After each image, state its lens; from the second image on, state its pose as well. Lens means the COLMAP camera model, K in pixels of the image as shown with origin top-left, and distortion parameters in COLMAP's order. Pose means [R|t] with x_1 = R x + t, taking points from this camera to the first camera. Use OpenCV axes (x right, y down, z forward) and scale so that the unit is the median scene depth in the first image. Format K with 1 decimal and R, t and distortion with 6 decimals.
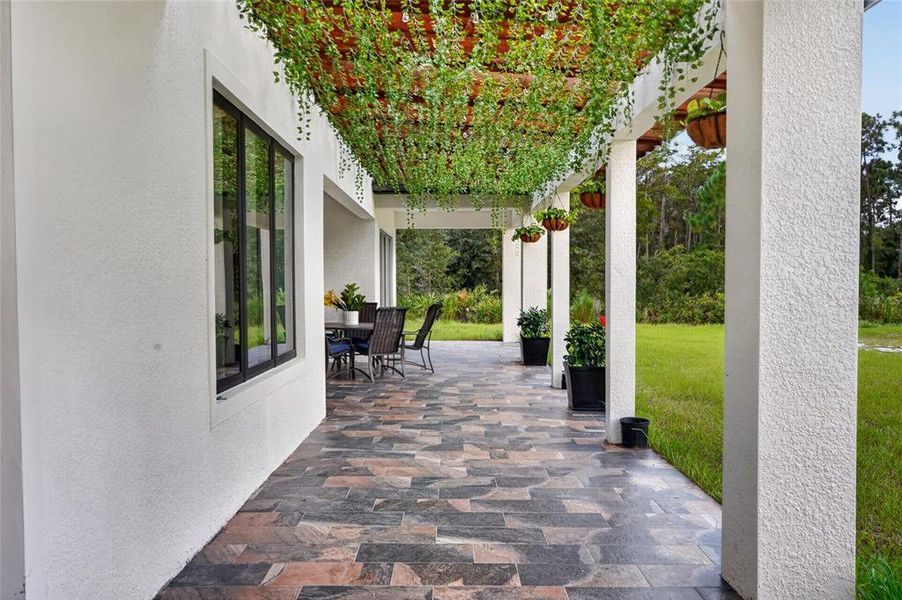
lens RADIAL K [[681.5, 0, 451.0], [0, 681.5, 300.0], [0, 0, 1]] dist [-0.008692, -0.003652]
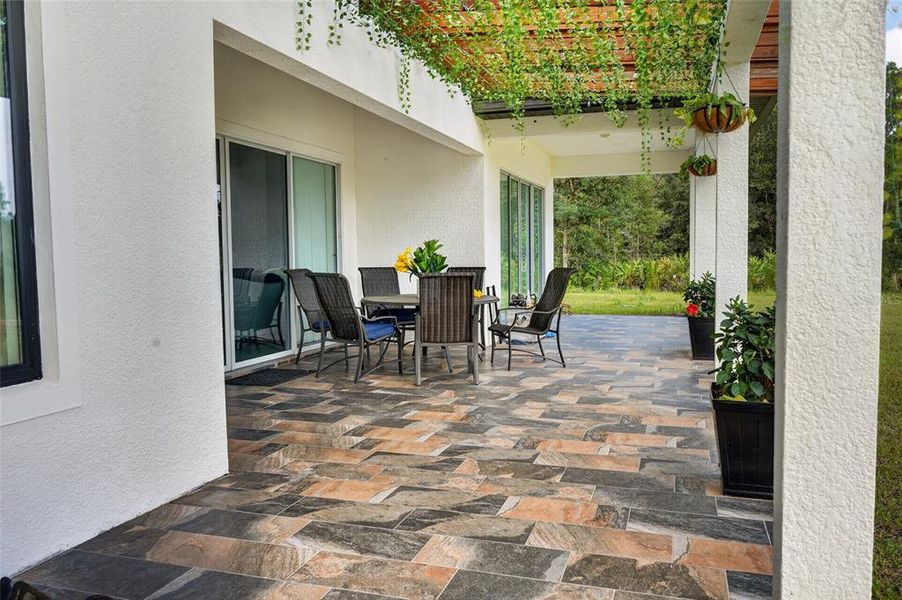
lens RADIAL K [[681.5, 0, 451.0], [0, 681.5, 300.0], [0, 0, 1]] dist [-0.008692, -0.003652]
pose [[0.955117, 0.013946, -0.295900, 0.088547], [0.000741, 0.998776, 0.049466, 0.003327], [0.296227, -0.047466, 0.953937, 0.326457]]
